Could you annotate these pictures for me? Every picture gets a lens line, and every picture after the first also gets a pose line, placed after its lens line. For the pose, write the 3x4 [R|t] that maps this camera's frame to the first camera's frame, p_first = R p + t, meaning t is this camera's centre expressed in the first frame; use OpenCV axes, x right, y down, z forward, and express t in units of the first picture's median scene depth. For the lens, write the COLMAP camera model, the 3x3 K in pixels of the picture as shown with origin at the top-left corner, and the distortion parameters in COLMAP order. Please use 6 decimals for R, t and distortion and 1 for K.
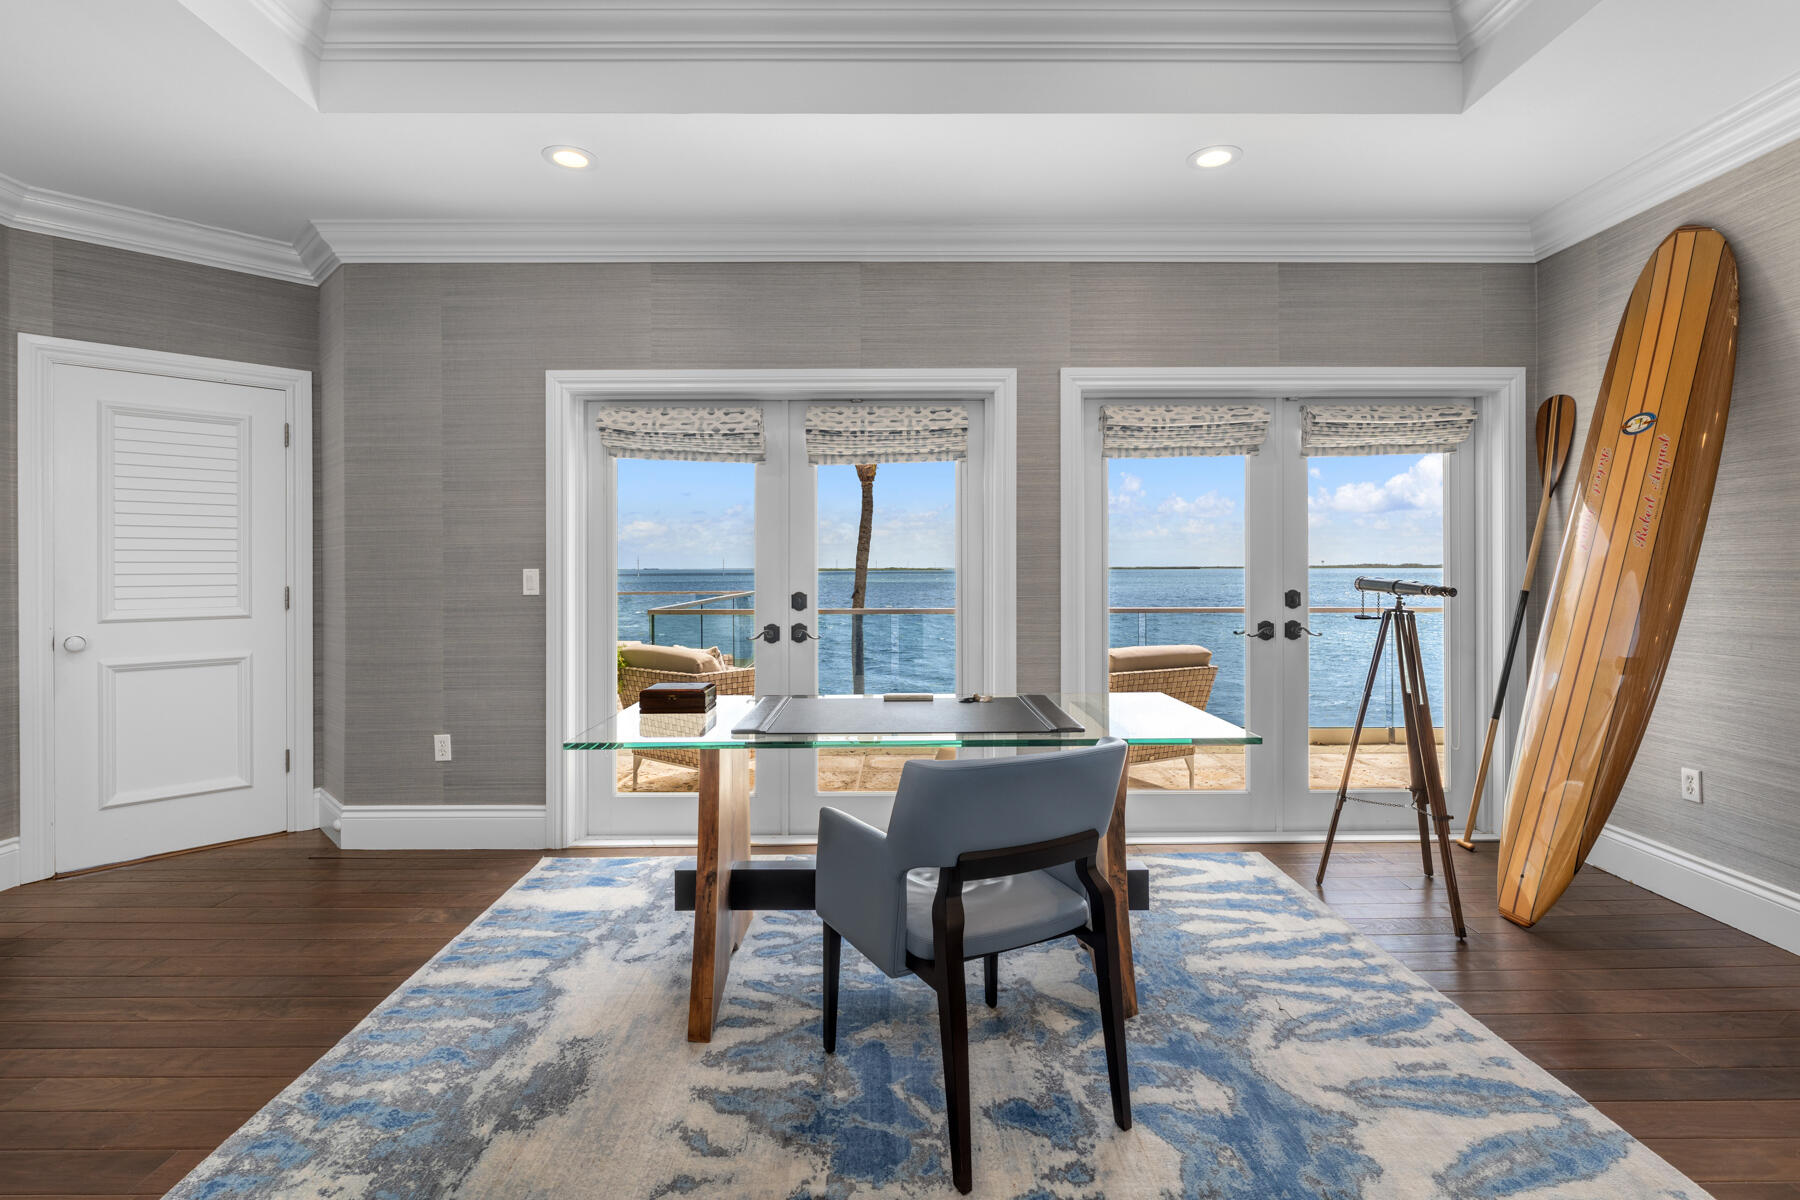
lens RADIAL K [[855.3, 0, 898.1], [0, 855.3, 569.6], [0, 0, 1]] dist [-0.004141, 0.001193]
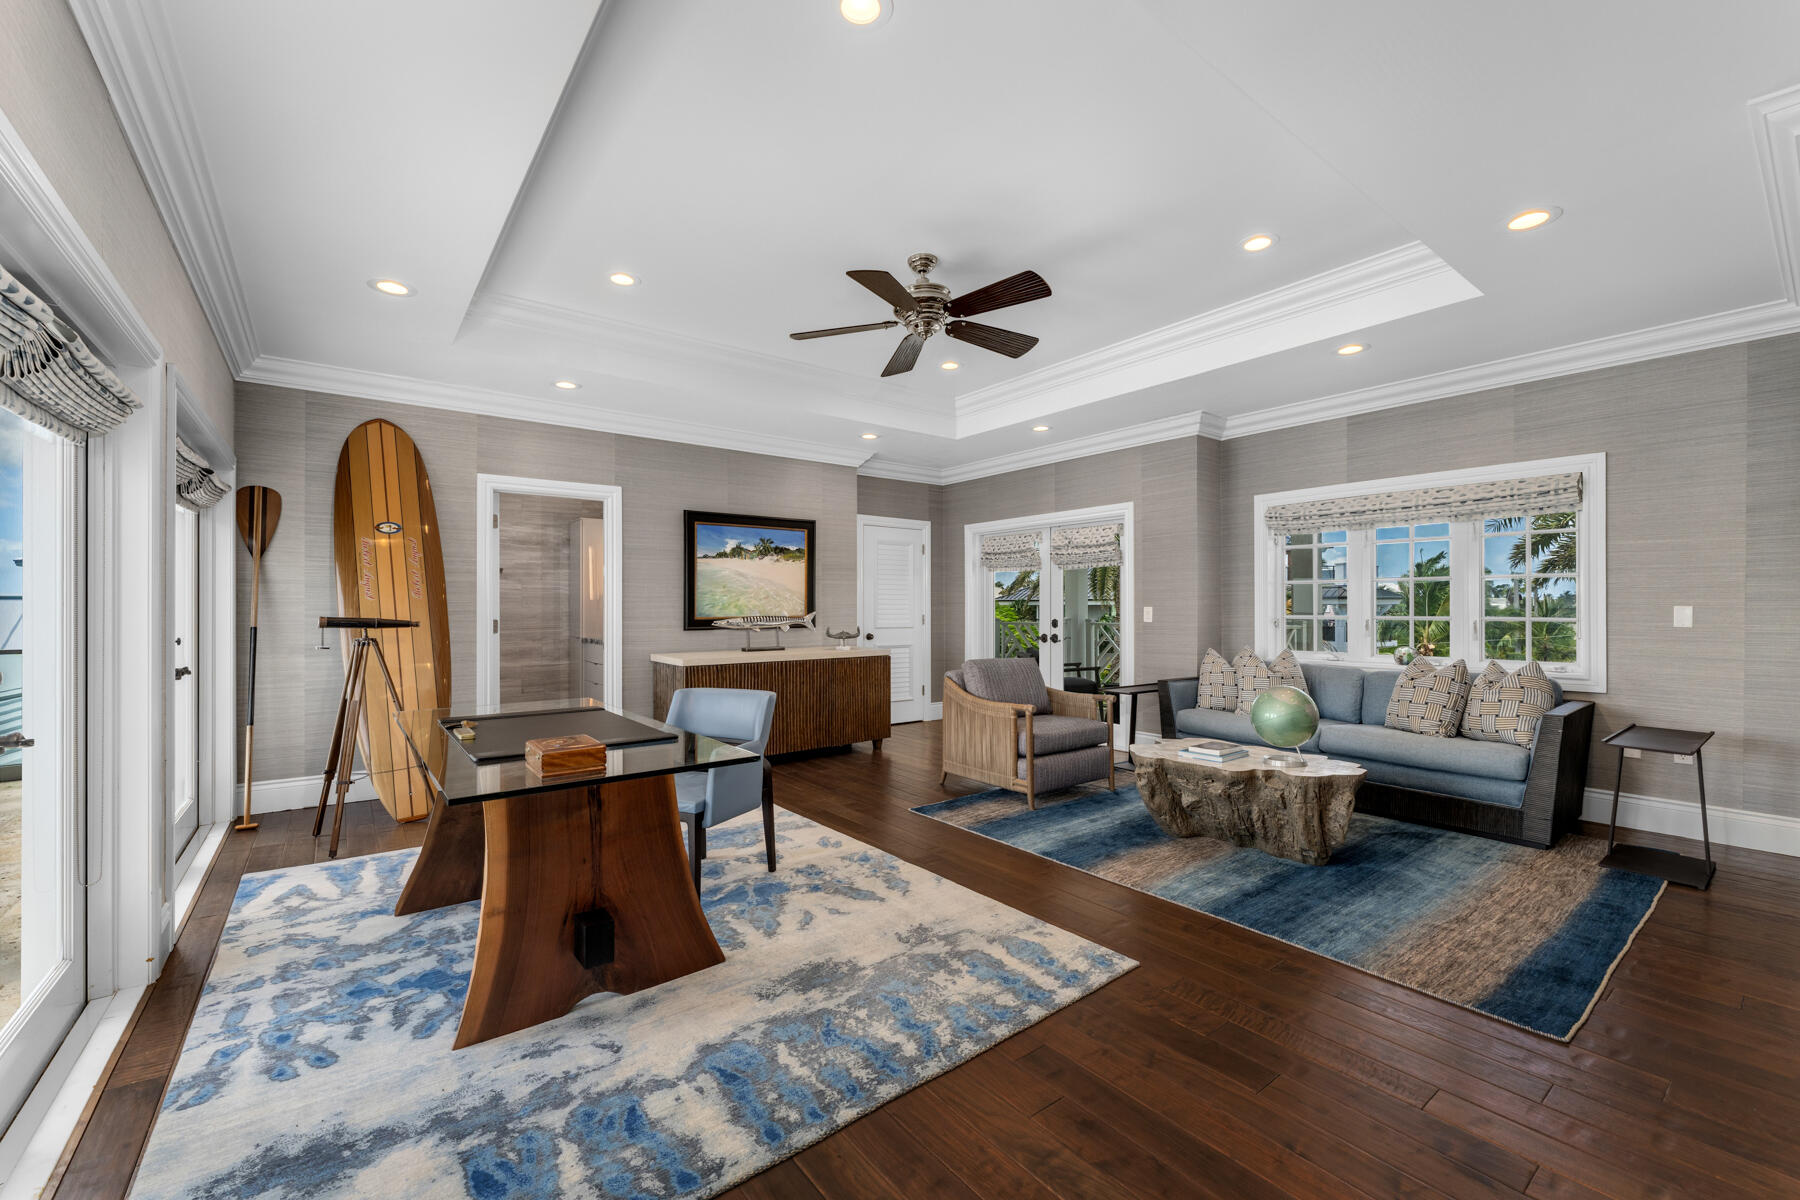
lens RADIAL K [[721.6, 0, 895.0], [0, 721.6, 607.3], [0, 0, 1]] dist [0.002545, 0.000139]
pose [[-0.606872, 0.009721, 0.794740, -1.023474], [0.001783, 0.999939, -0.010869, 0.008100], [-0.794797, -0.005179, -0.606853, 1.152901]]
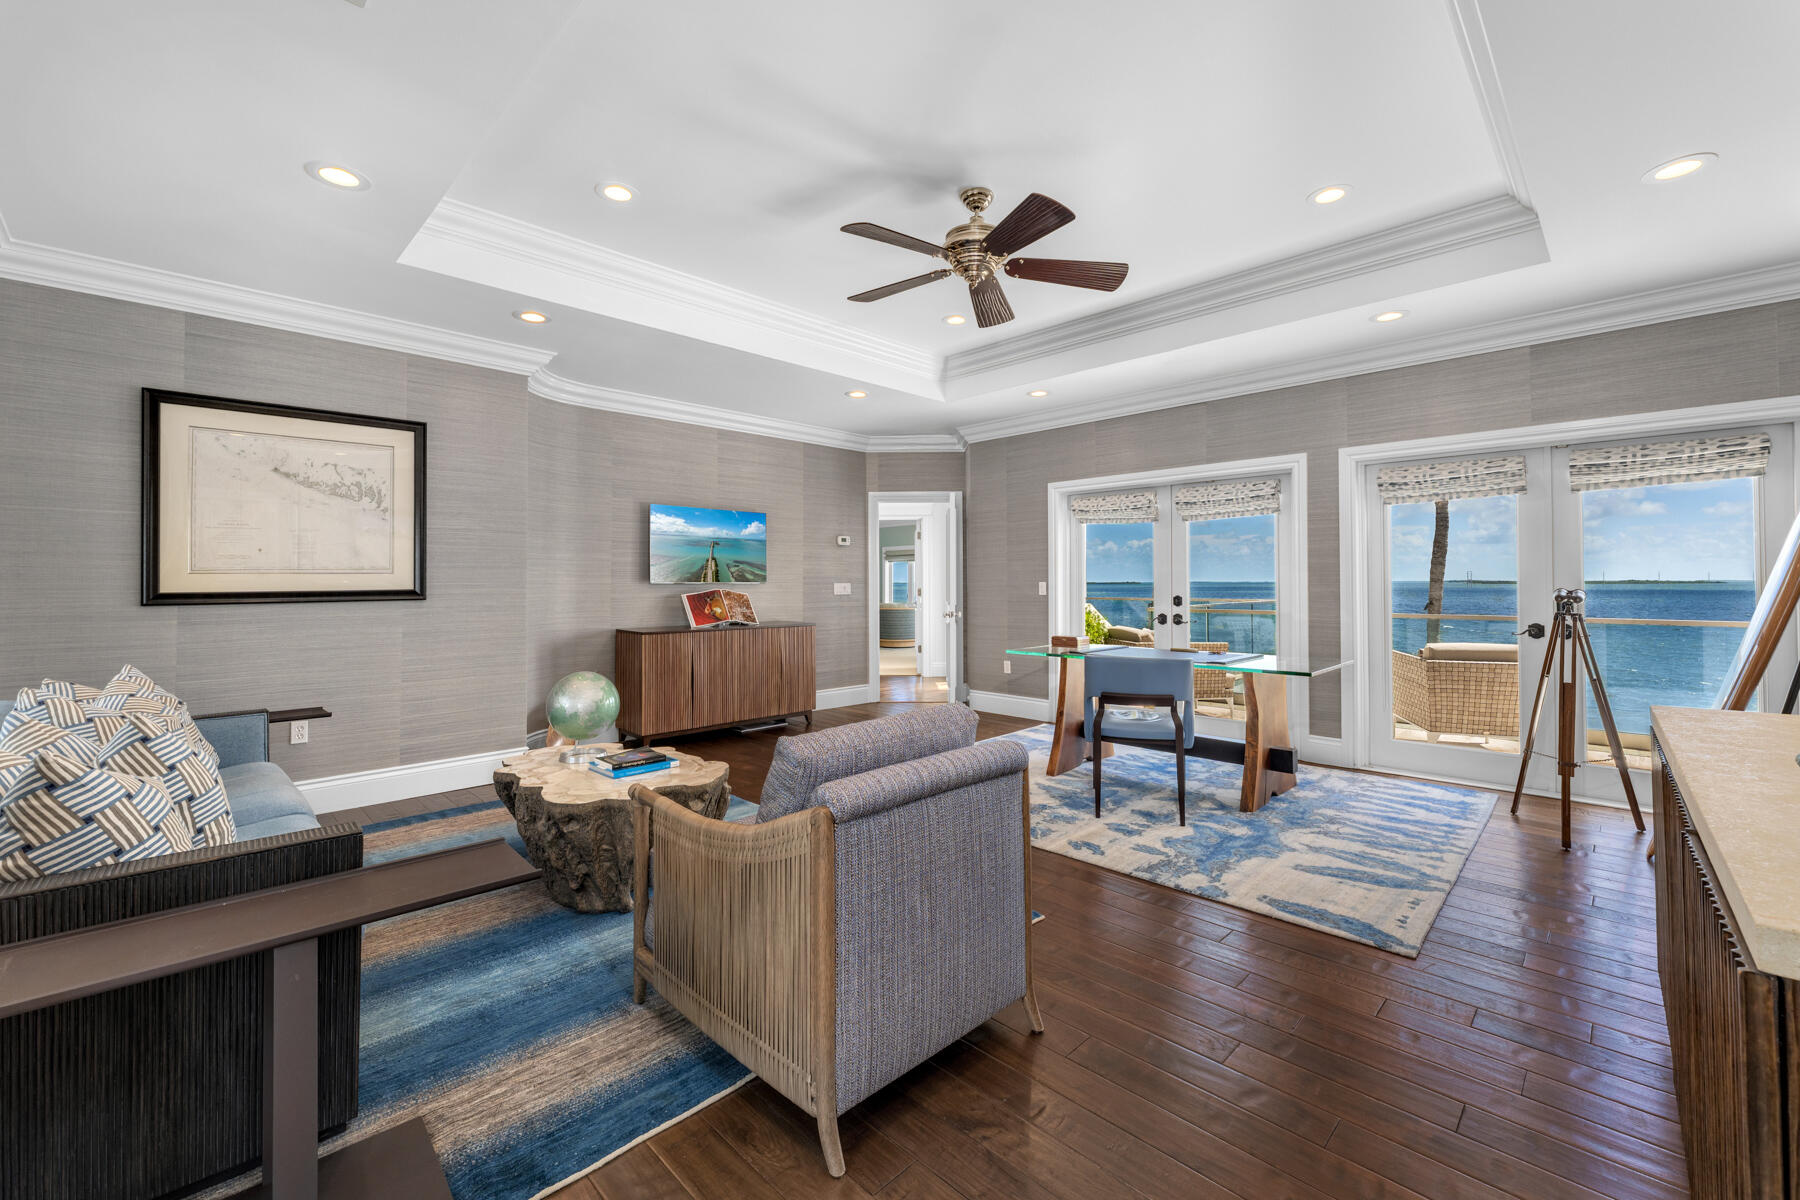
lens RADIAL K [[721.6, 0, 902.7], [0, 721.6, 587.5], [0, 0, 1]] dist [0.002545, 0.000139]
pose [[0.710067, 0.005173, -0.704116, 0.722120], [-0.000218, 0.999975, 0.007128, -0.000380], [0.704134, -0.004908, 0.710050, -0.596654]]
